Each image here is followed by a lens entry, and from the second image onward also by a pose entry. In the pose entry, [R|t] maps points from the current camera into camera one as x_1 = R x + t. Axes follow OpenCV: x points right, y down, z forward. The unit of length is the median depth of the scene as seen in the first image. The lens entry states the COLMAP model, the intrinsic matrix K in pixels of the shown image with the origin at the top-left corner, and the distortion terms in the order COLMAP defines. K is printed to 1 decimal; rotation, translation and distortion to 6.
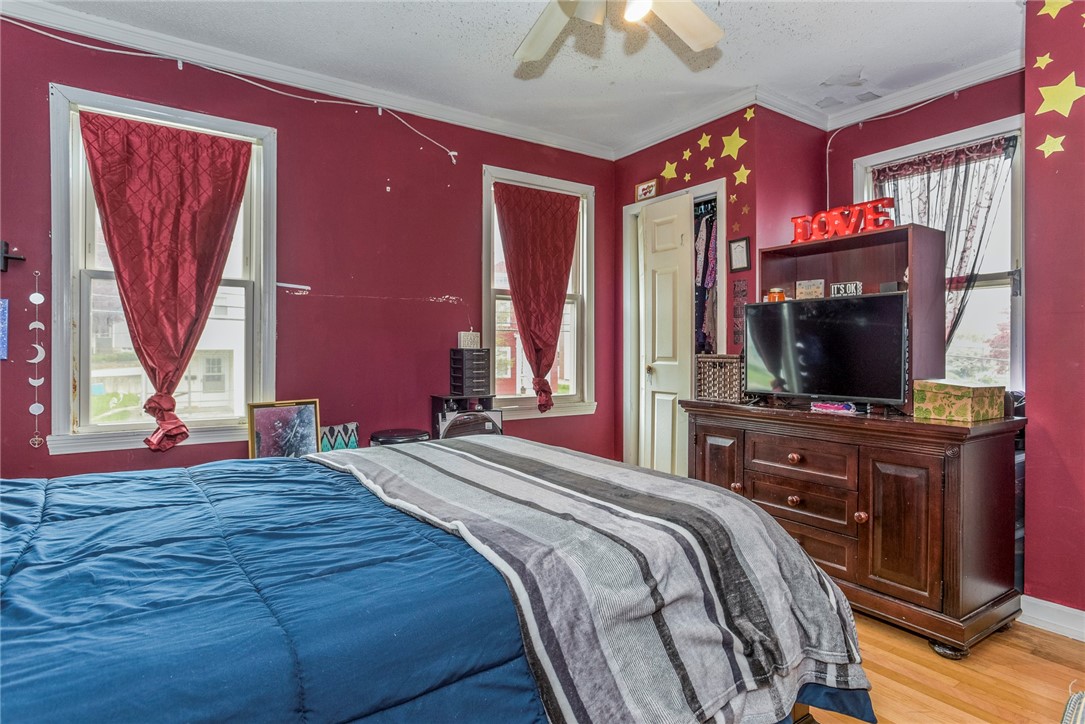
lens RADIAL K [[563.3, 0, 543.0], [0, 563.3, 357.6], [0, 0, 1]] dist [0.001725, 0.000869]
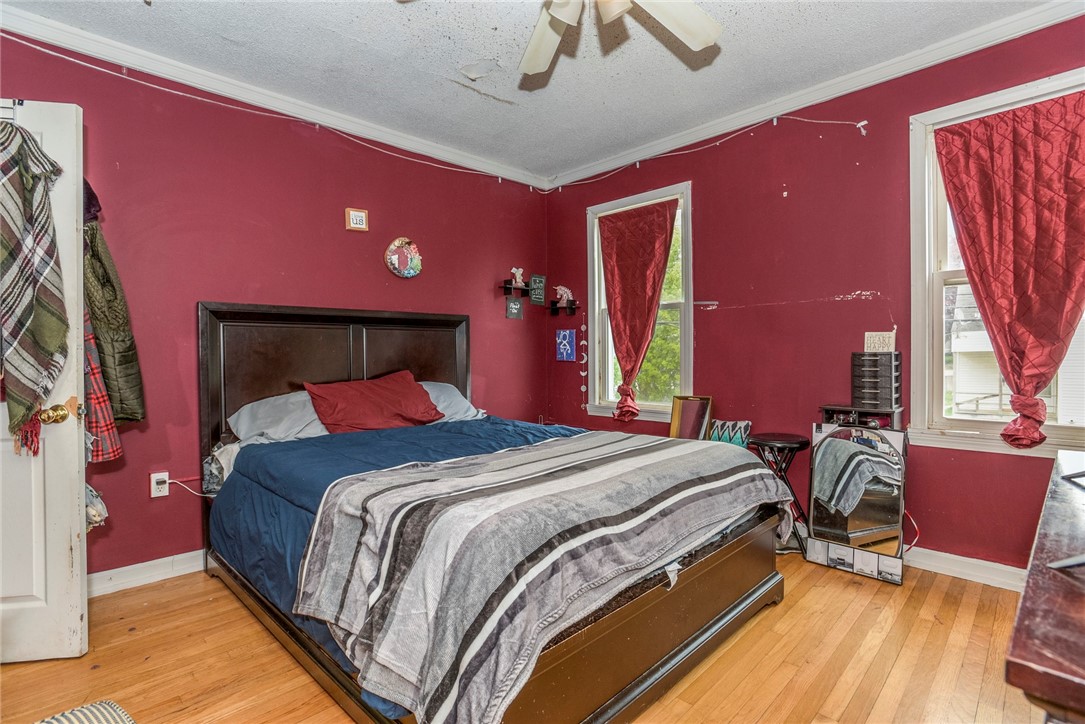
lens RADIAL K [[533.8, 0, 541.6], [0, 533.8, 360.2], [0, 0, 1]] dist [-0.000612, -0.000412]
pose [[0.208769, 0.011055, -0.977903, 0.639176], [0.003027, 0.999924, 0.011951, -0.018131], [0.977960, -0.005455, 0.208720, 0.424331]]
